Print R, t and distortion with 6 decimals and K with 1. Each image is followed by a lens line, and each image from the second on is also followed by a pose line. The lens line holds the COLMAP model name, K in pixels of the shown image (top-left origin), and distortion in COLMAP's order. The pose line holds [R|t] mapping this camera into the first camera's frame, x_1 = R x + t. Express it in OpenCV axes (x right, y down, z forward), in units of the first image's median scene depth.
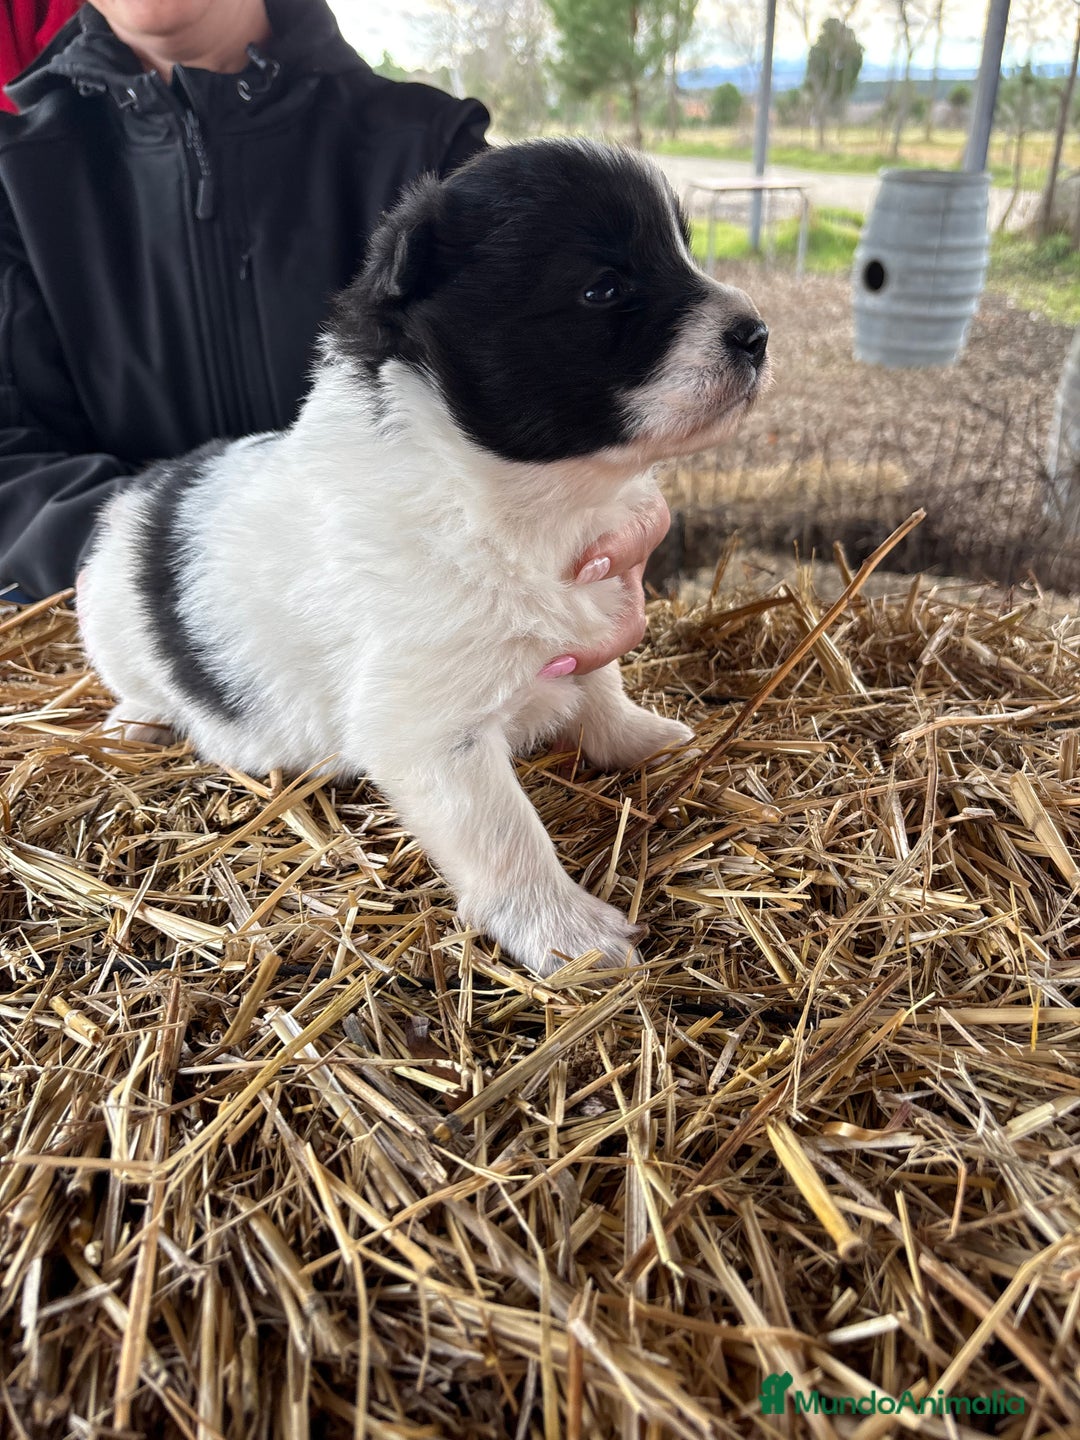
lens RADIAL K [[1115.2, 0, 547.6], [0, 1115.2, 726.9], [0, 0, 1]] dist [-0.005359, 0.002070]
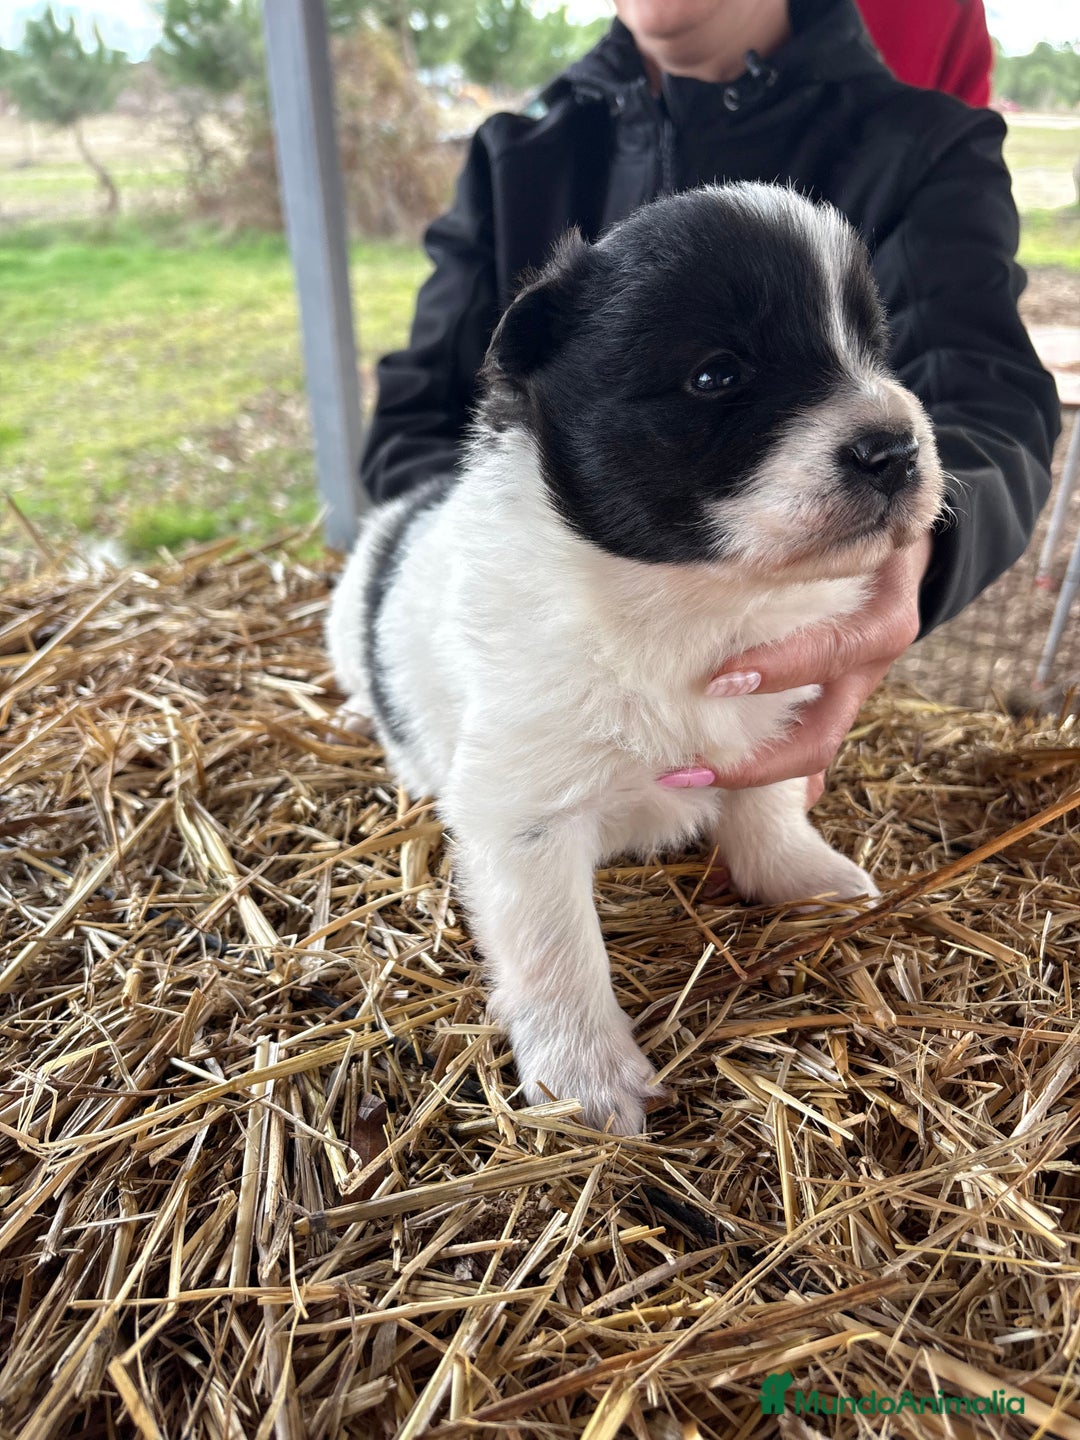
lens RADIAL K [[1115.2, 0, 553.0], [0, 1115.2, 734.7], [0, 0, 1]] dist [-0.005359, 0.002070]
pose [[0.867725, 0.251062, -0.428978, 0.302803], [-0.244220, 0.967046, 0.071968, -0.129929], [0.432910, 0.042316, 0.900444, 0.151230]]
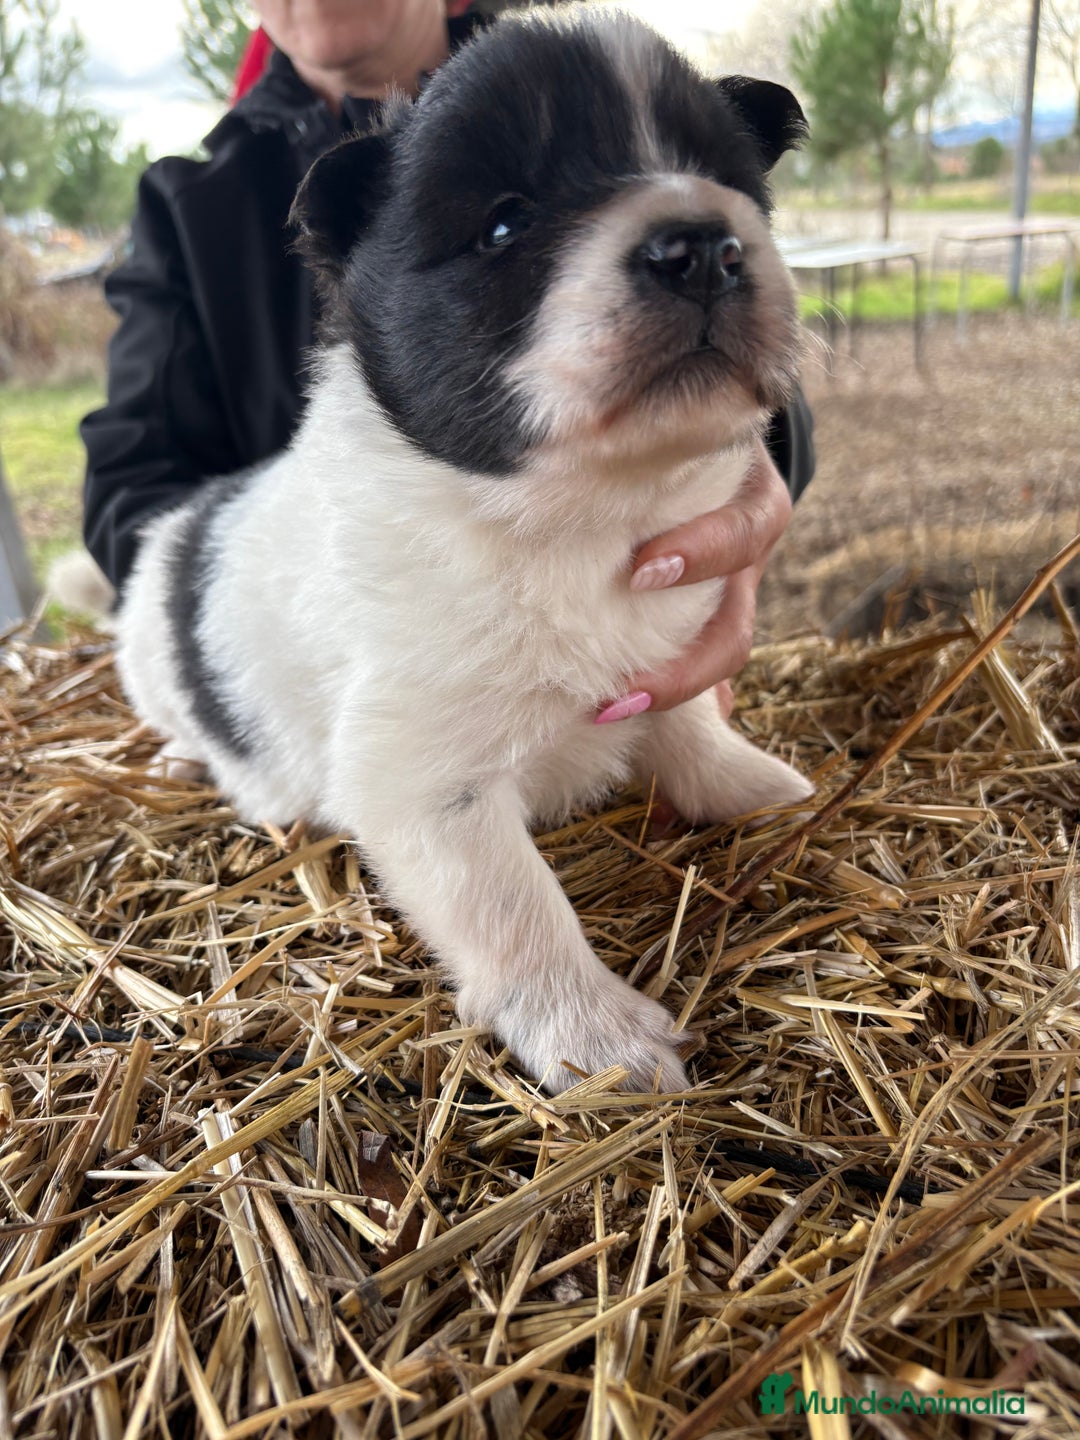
lens RADIAL K [[1115.2, 0, 534.5], [0, 1115.2, 730.0], [0, 0, 1]] dist [-0.005359, 0.002070]
pose [[0.974665, 0.022870, -0.222498, 0.135963], [-0.035700, 0.997913, -0.053812, 0.014003], [0.220803, 0.060392, 0.973447, 0.211312]]
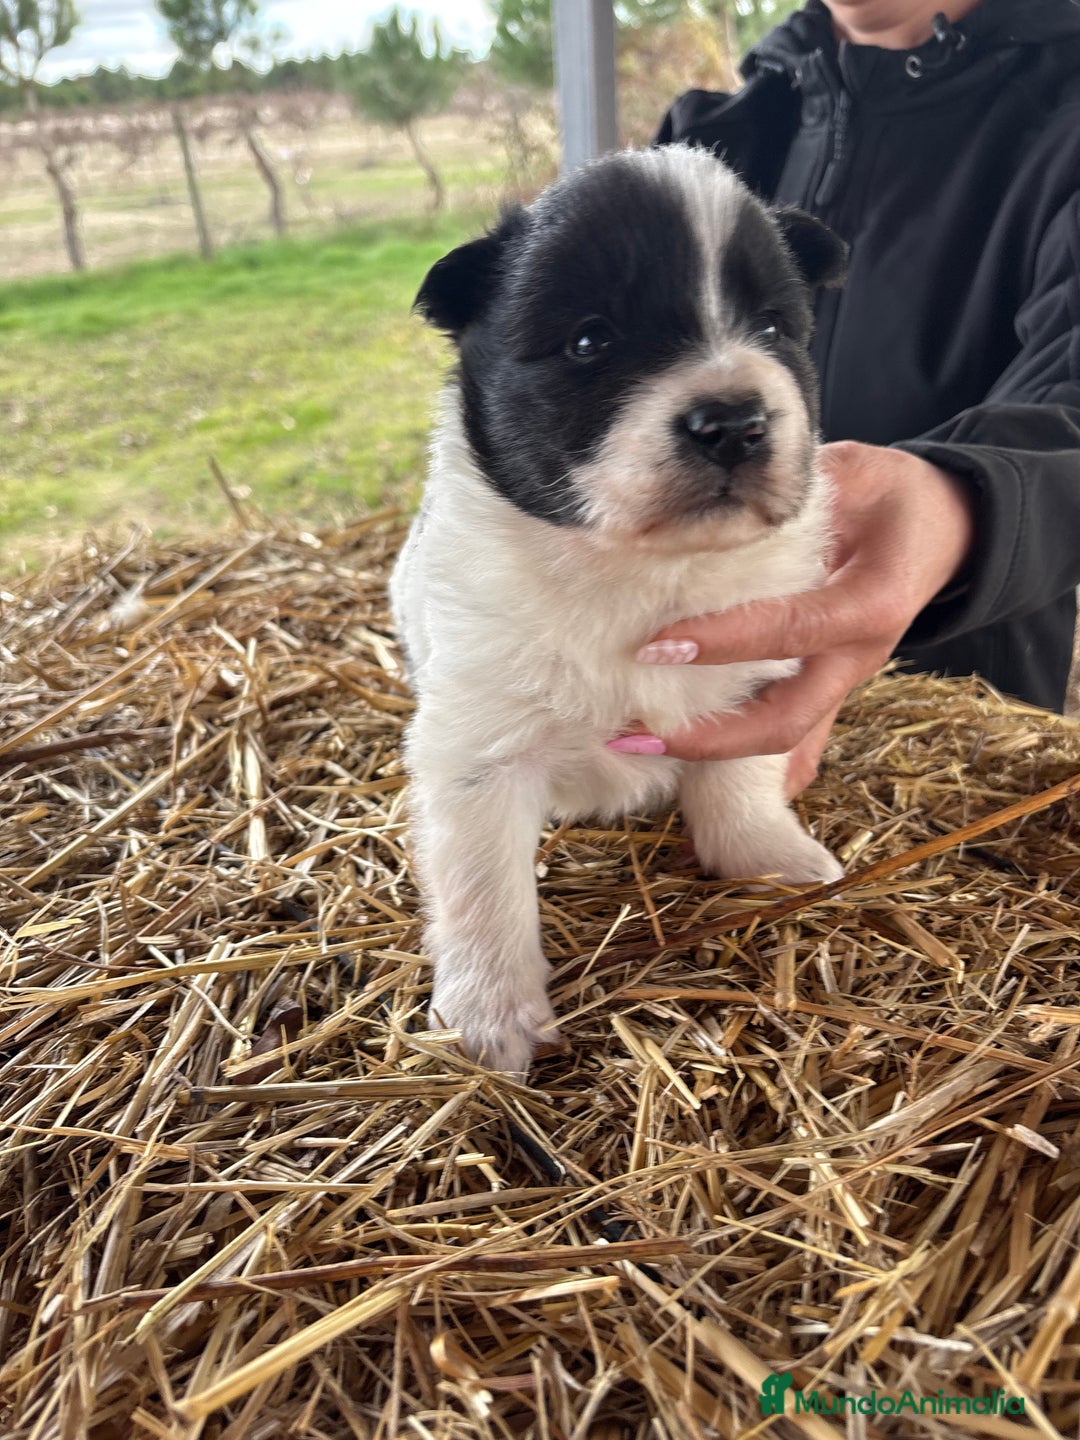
lens RADIAL K [[1115.2, 0, 550.8], [0, 1115.2, 735.3], [0, 0, 1]] dist [-0.005359, 0.002070]
pose [[0.711636, 0.327889, -0.621340, 0.543945], [-0.303117, 0.941155, 0.149492, -0.181669], [0.633794, 0.081955, 0.769148, 0.266728]]
